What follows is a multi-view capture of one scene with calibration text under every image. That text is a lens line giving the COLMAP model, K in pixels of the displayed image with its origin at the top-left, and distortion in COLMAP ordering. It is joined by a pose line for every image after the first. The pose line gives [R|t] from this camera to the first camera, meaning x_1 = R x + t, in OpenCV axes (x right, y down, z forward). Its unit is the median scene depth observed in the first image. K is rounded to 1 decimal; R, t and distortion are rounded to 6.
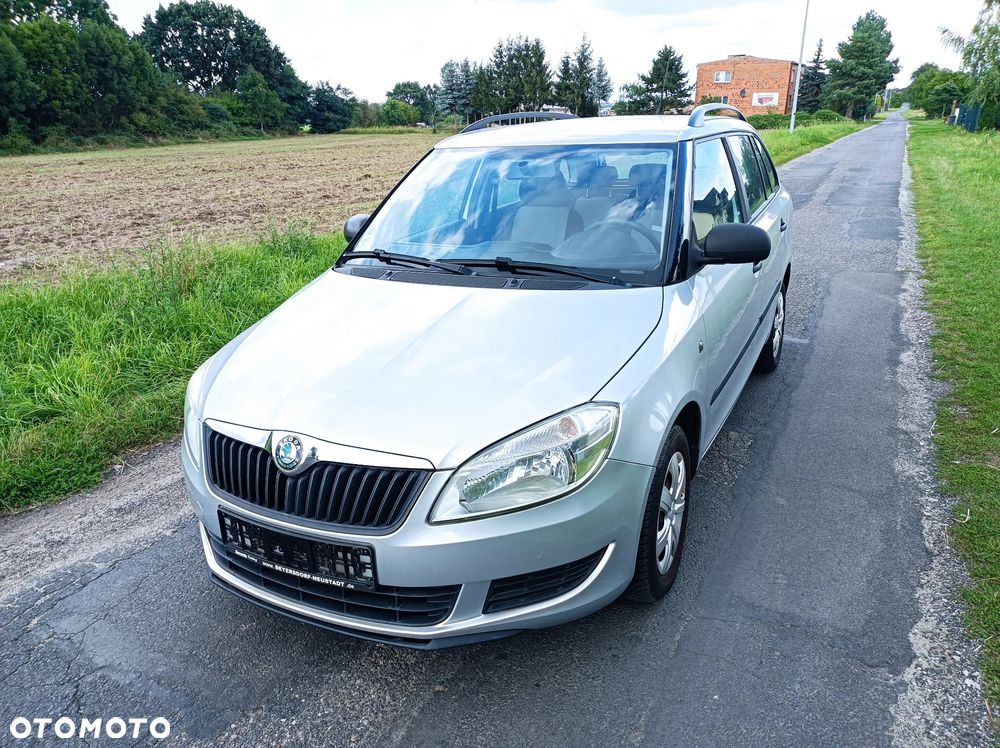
lens RADIAL K [[741.2, 0, 500.9], [0, 741.2, 376.8], [0, 0, 1]] dist [0.040161, -0.030893]
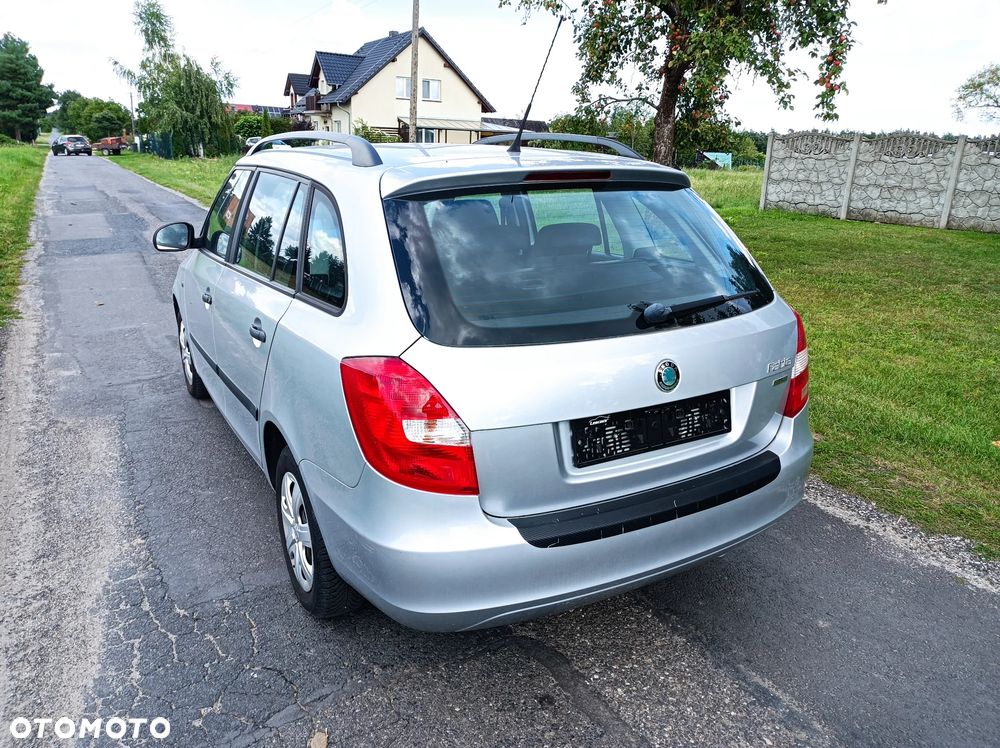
lens RADIAL K [[741.2, 0, 500.3], [0, 741.2, 373.1], [0, 0, 1]] dist [0.040161, -0.030893]
pose [[0.550309, -0.221984, 0.804912, -0.043187], [0.250415, 0.963514, 0.094518, 0.000794], [-0.796525, 0.149548, 0.585818, -0.000469]]
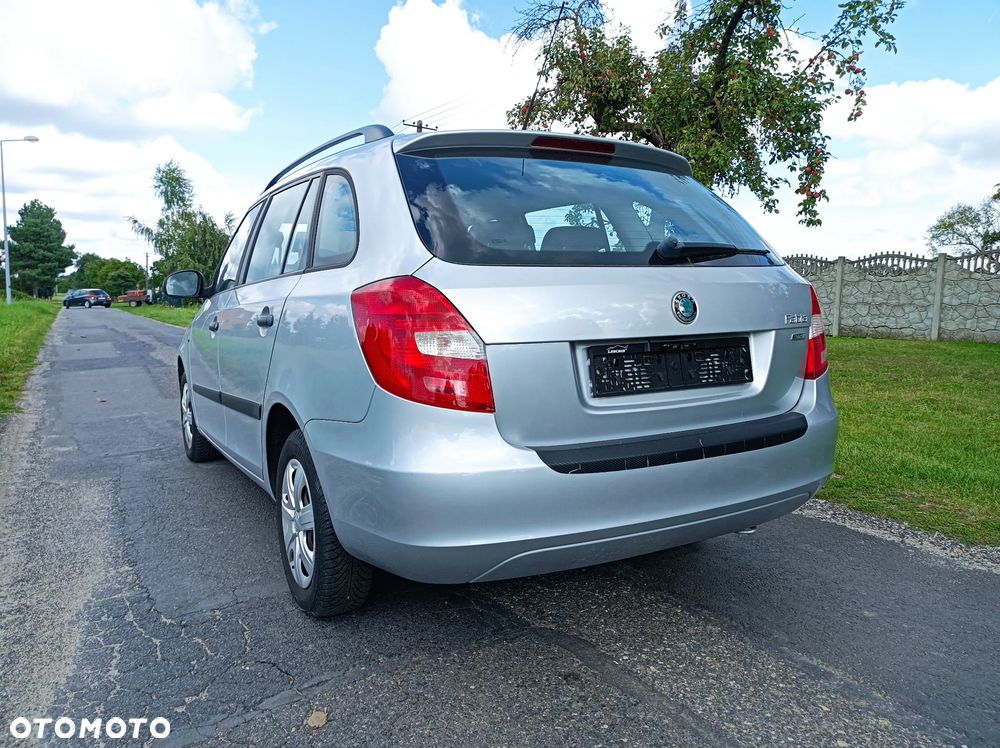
lens RADIAL K [[741.2, 0, 501.7], [0, 741.2, 373.9], [0, 0, 1]] dist [0.040161, -0.030893]
pose [[0.546704, -0.074626, 0.833994, -0.043946], [0.269733, 0.958622, -0.091039, 0.008608], [-0.792691, 0.274727, 0.544211, 0.002175]]
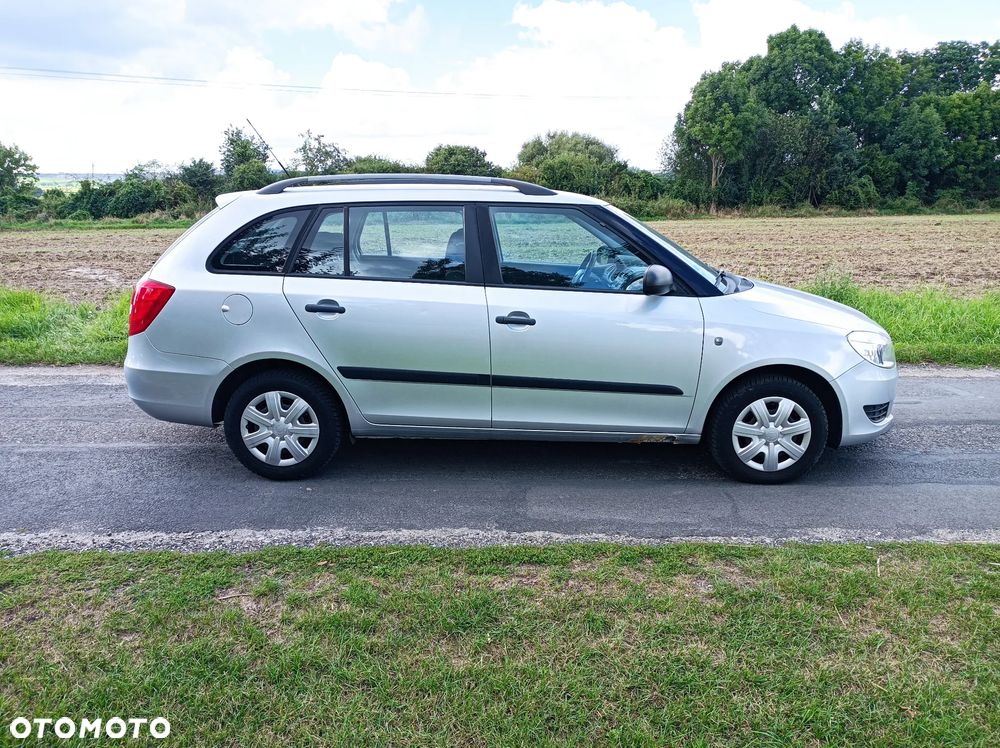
lens RADIAL K [[741.2, 0, 499.0], [0, 741.2, 369.1], [0, 0, 1]] dist [0.040161, -0.030893]
pose [[0.458911, 0.224613, -0.859622, 0.059183], [-0.297936, 0.950402, 0.089280, -0.002316], [0.837039, 0.215140, 0.503070, 0.004485]]
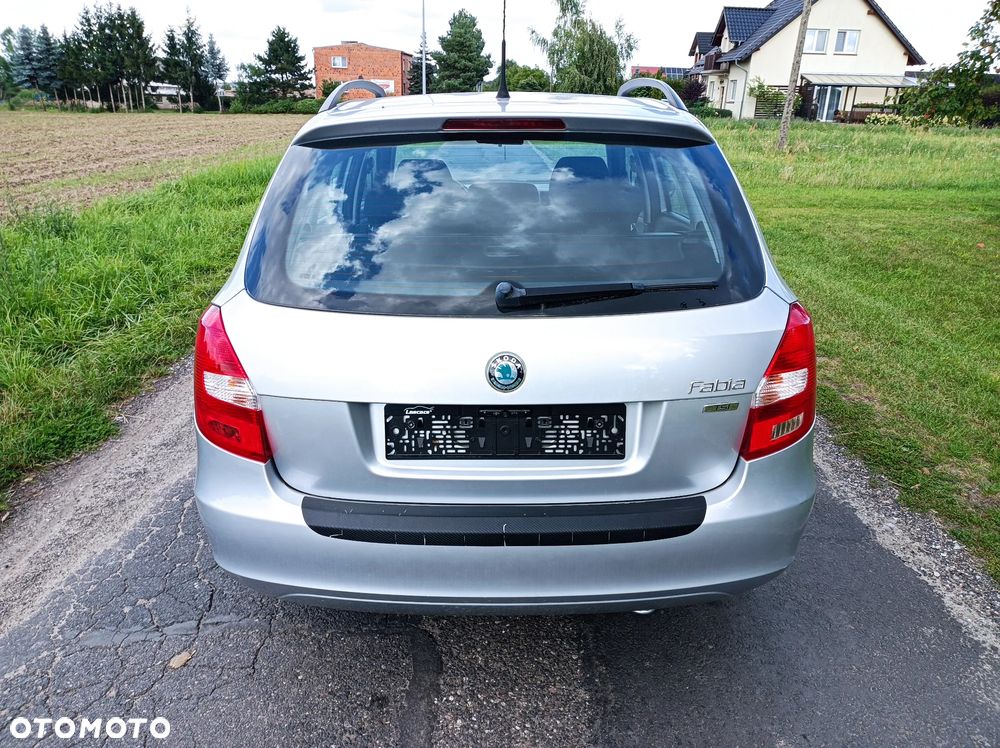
lens RADIAL K [[741.2, 0, 500.4], [0, 741.2, 372.4], [0, 0, 1]] dist [0.040161, -0.030893]
pose [[0.886926, -0.135888, 0.441470, -0.026381], [0.129641, 0.990564, 0.044453, 0.004298], [-0.443345, 0.017806, 0.896174, -0.009964]]
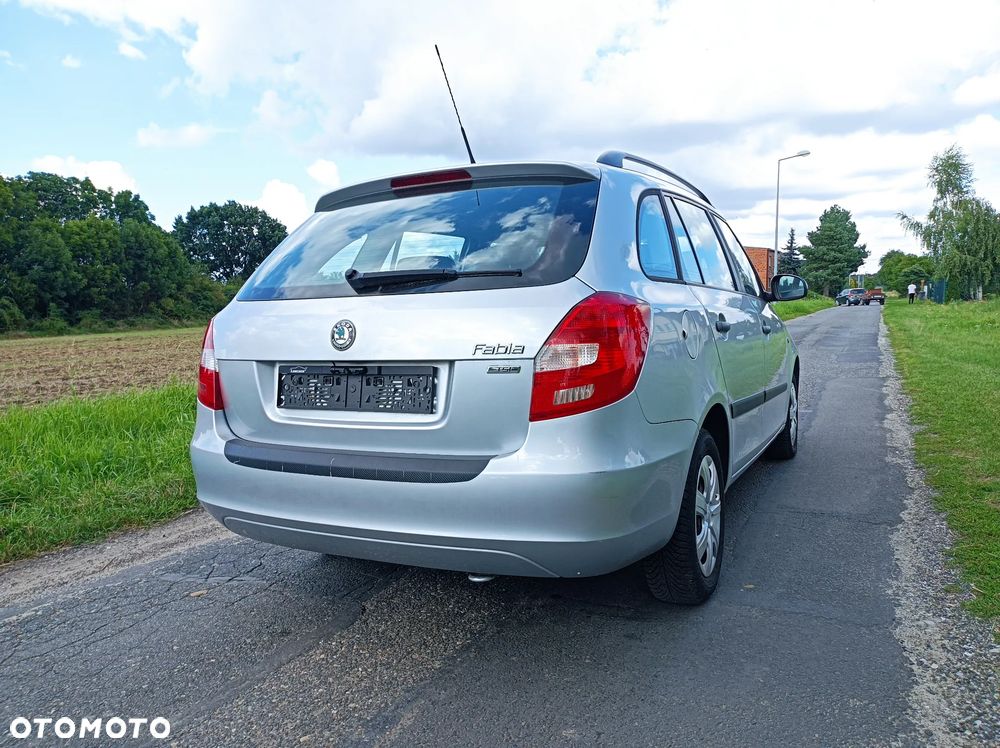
lens RADIAL K [[741.2, 0, 501.5], [0, 741.2, 374.9], [0, 0, 1]] dist [0.040161, -0.030893]
pose [[0.999925, -0.011683, 0.003713, -0.008983], [0.012229, 0.971666, -0.236041, 0.014492], [-0.000851, 0.236069, 0.971736, -0.018376]]
